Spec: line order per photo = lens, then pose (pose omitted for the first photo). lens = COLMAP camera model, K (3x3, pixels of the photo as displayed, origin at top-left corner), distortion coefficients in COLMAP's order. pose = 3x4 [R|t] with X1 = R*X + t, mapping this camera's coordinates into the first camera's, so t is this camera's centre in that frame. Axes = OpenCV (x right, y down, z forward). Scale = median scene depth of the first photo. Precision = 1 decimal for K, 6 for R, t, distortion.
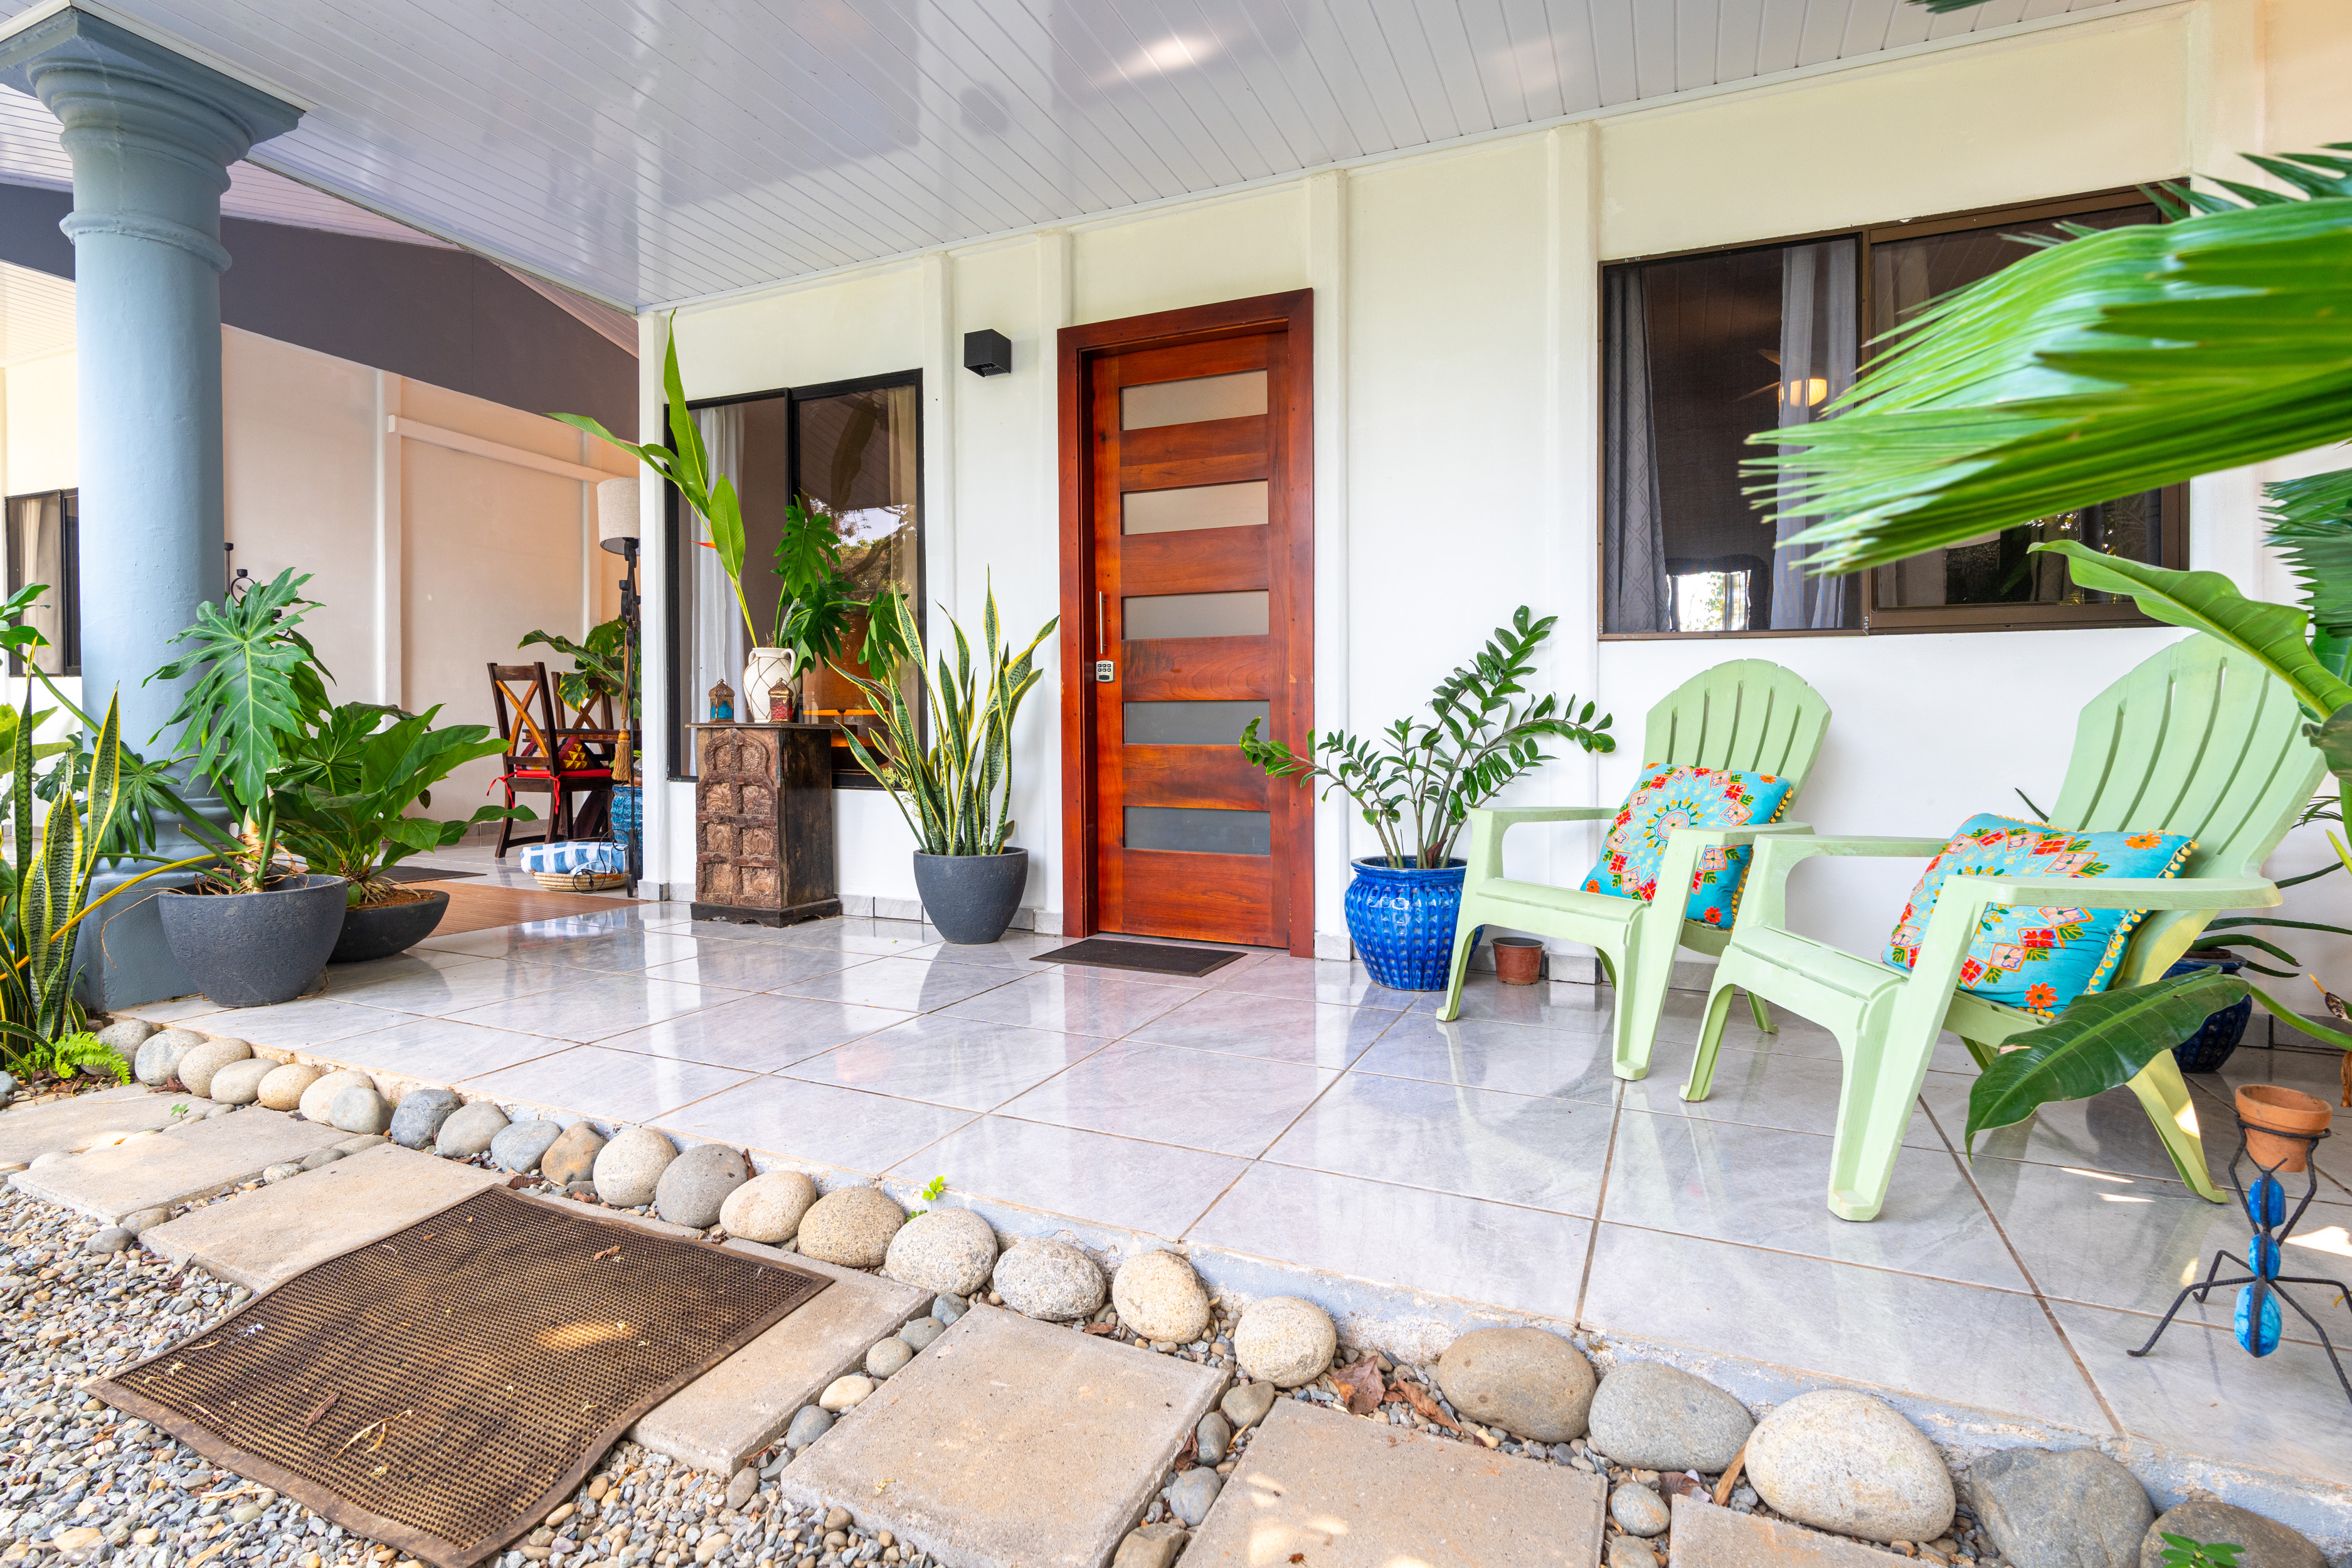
lens RADIAL K [[1138.7, 0, 1134.1], [0, 1138.7, 752.6], [0, 0, 1]] dist [0.002333, 0.001521]
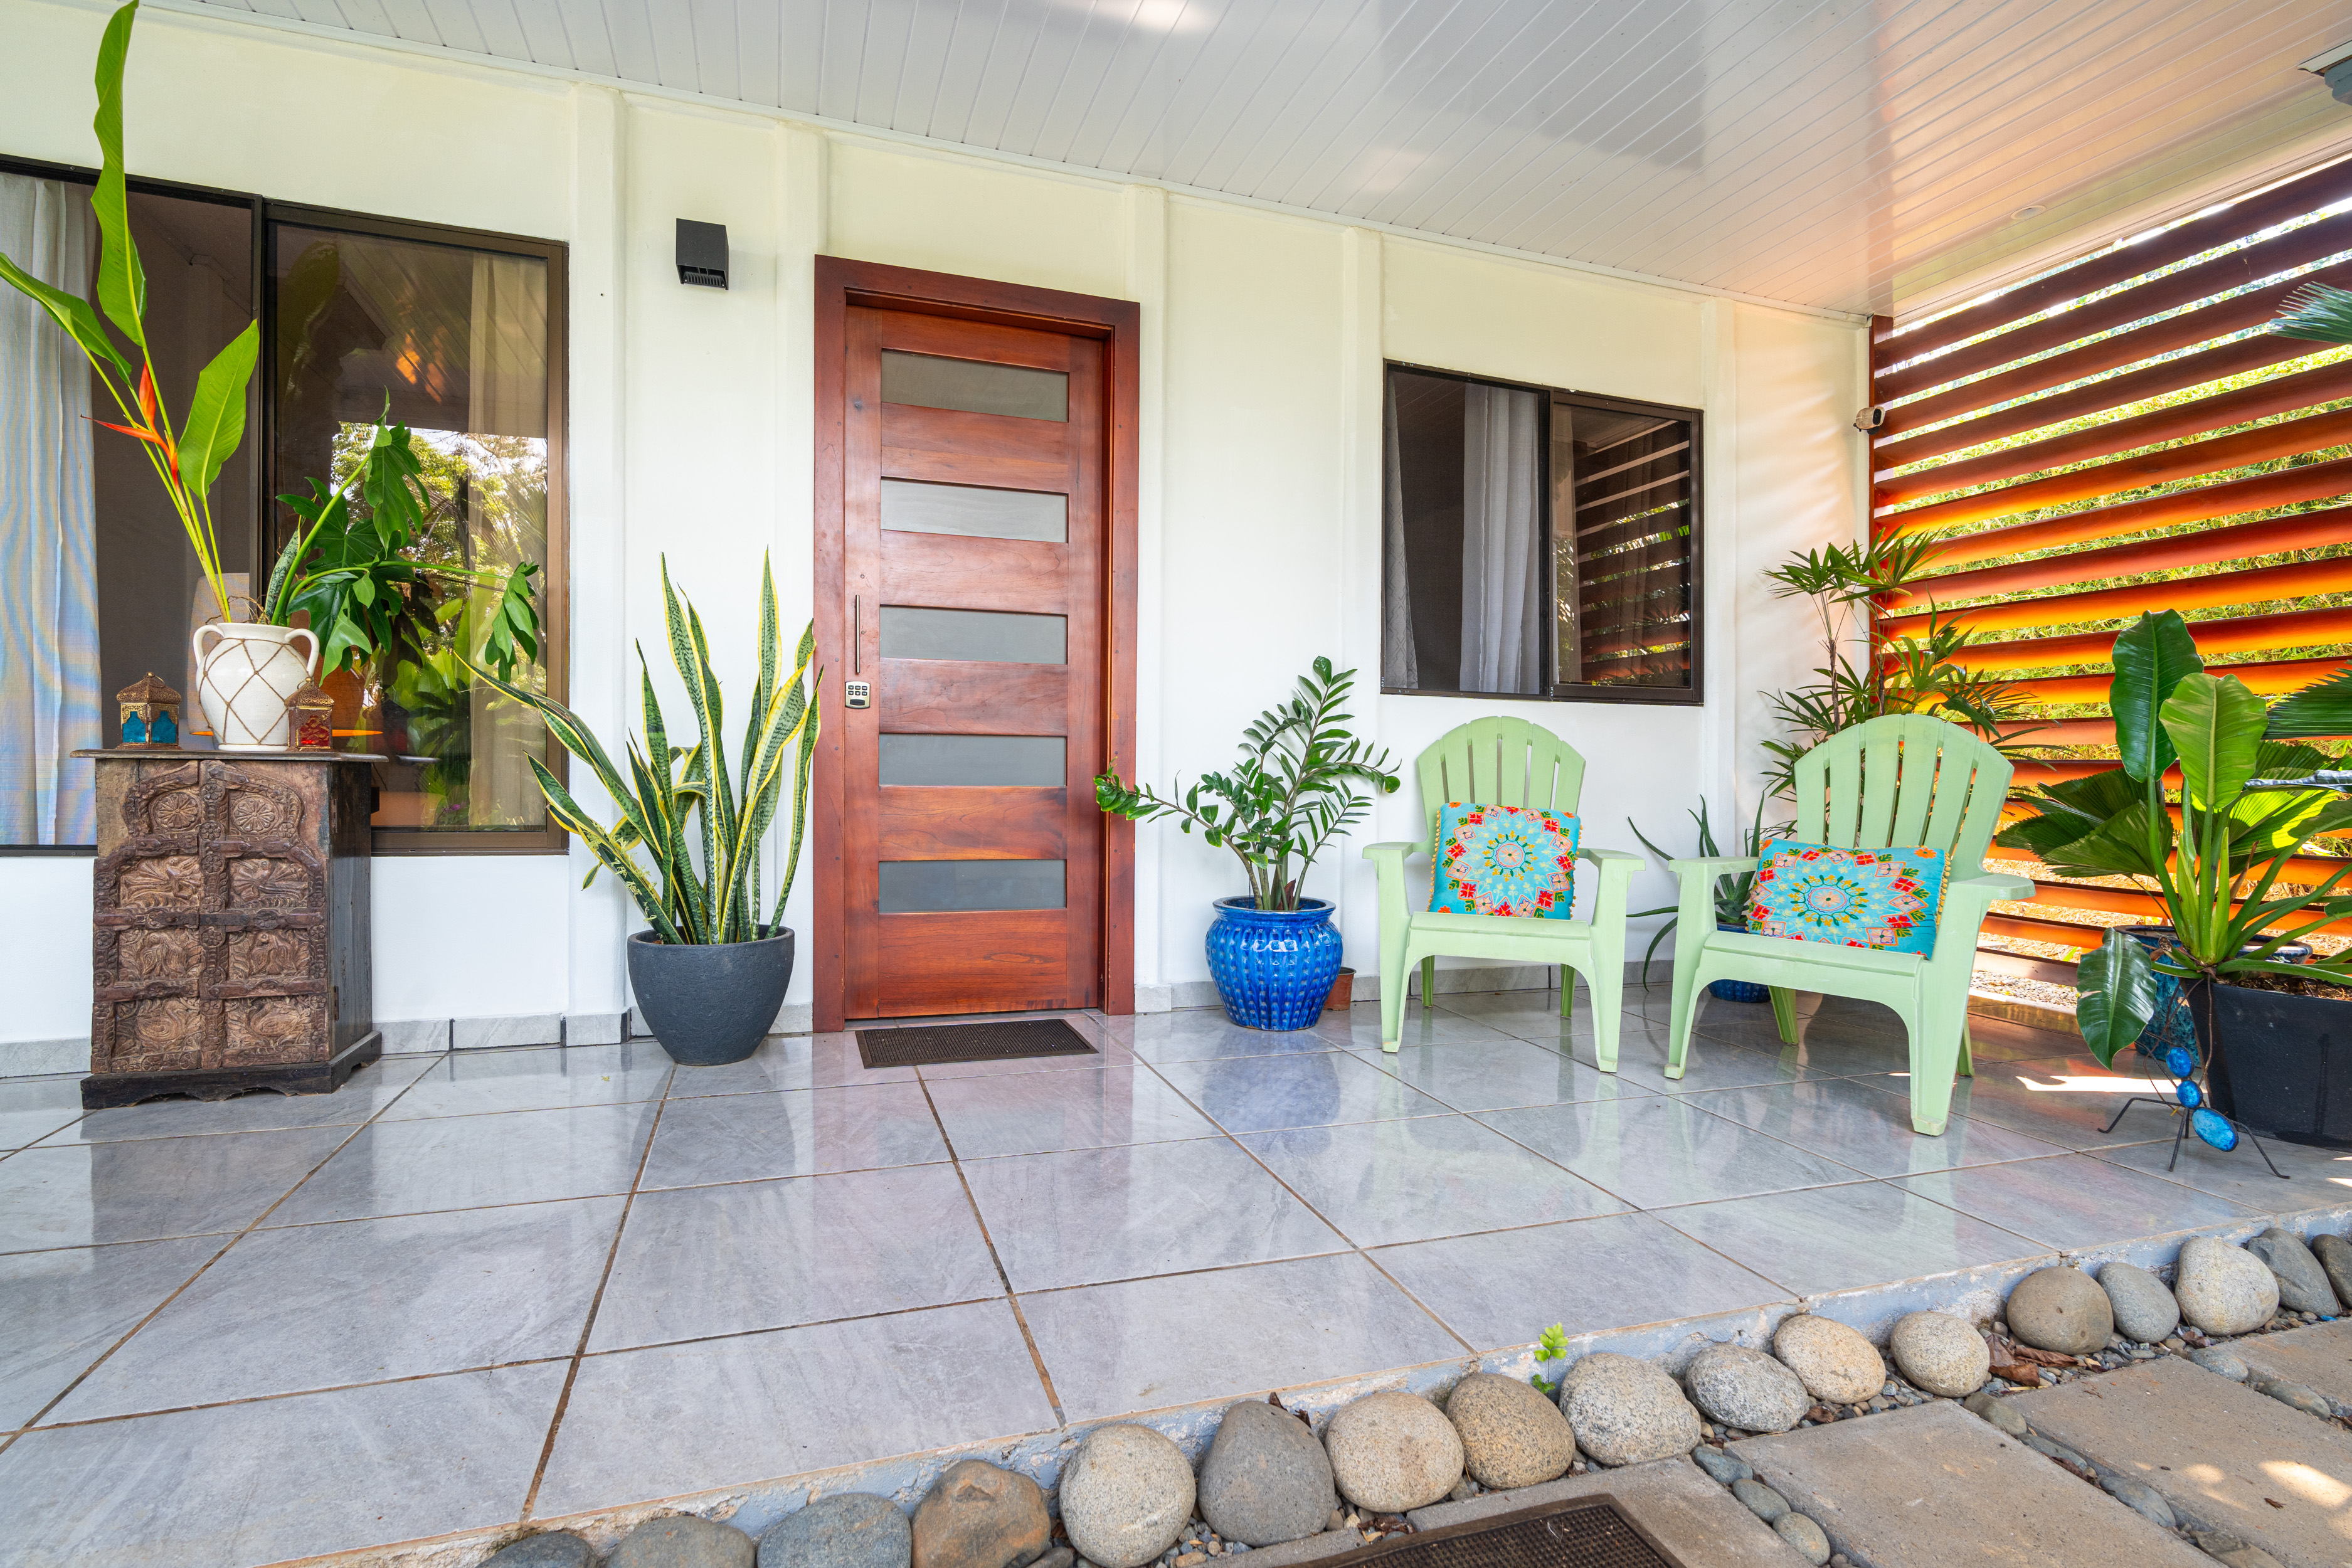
lens RADIAL K [[1138.7, 0, 1196.3], [0, 1138.7, 773.0], [0, 0, 1]] dist [0.002333, 0.001521]
pose [[0.726548, 0.002386, 0.687111, -0.462223], [0.002605, 0.999977, -0.006226, -0.012248], [-0.687110, 0.006313, 0.726526, 0.286186]]
